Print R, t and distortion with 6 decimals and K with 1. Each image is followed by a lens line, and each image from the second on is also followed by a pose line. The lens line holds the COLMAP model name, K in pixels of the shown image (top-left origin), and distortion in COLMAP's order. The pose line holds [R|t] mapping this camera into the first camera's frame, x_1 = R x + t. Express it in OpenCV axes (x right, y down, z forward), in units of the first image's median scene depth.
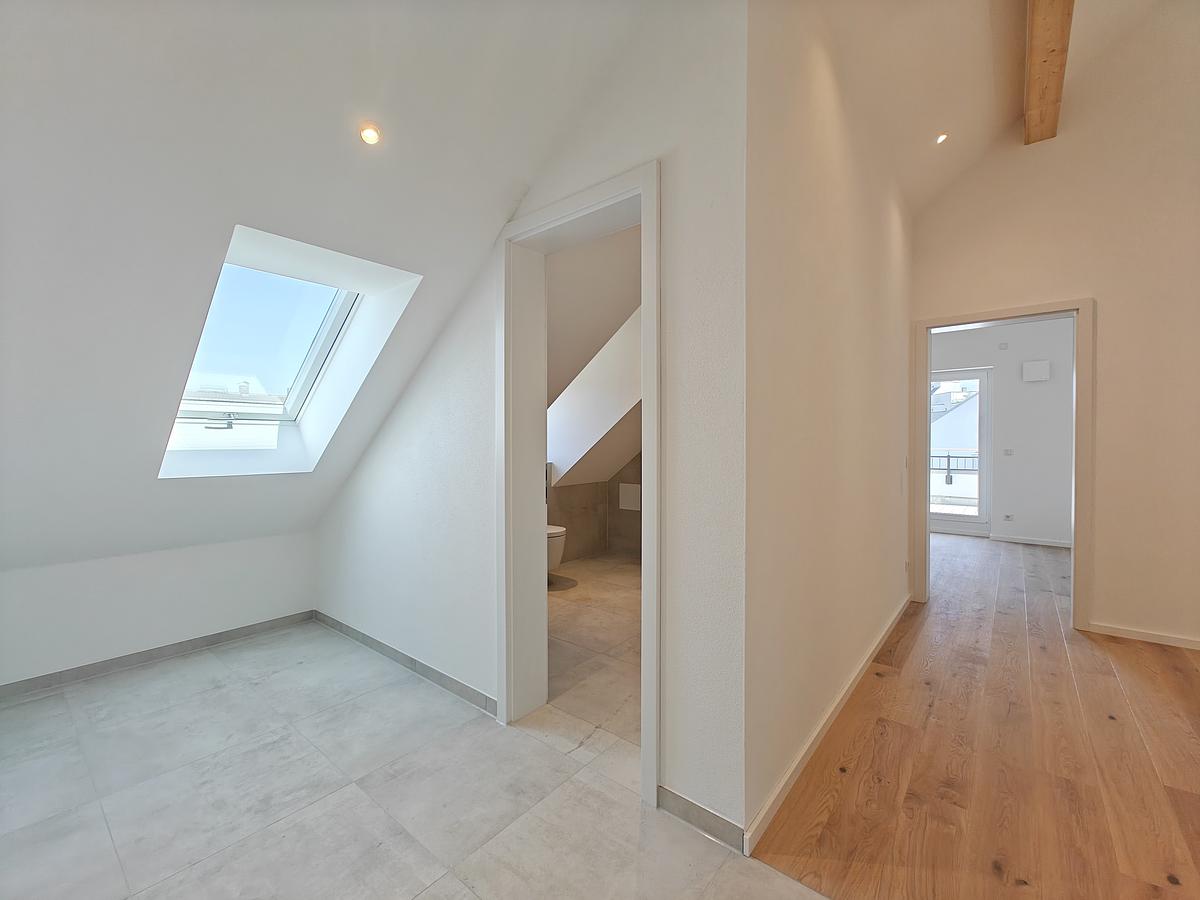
lens RADIAL K [[510.7, 0, 595.4], [0, 510.7, 453.5], [0, 0, 1]] dist [0.002905, -0.000068]
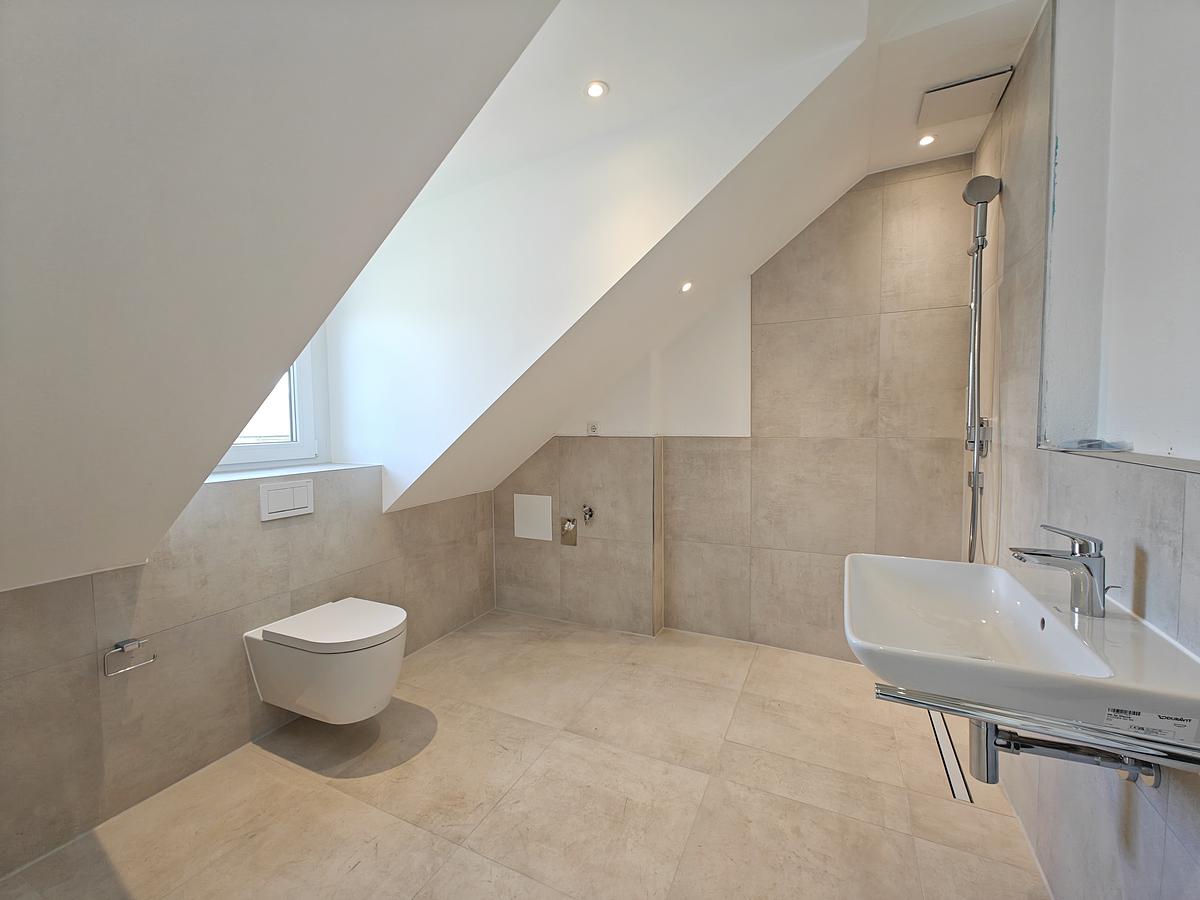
lens RADIAL K [[510.7, 0, 600.0], [0, 510.7, 442.4], [0, 0, 1]] dist [0.002905, -0.000068]
pose [[0.970553, -0.020360, 0.240024, 0.003808], [0.012869, 0.999381, 0.032739, -0.019230], [-0.240542, -0.028686, 0.970215, 0.436618]]
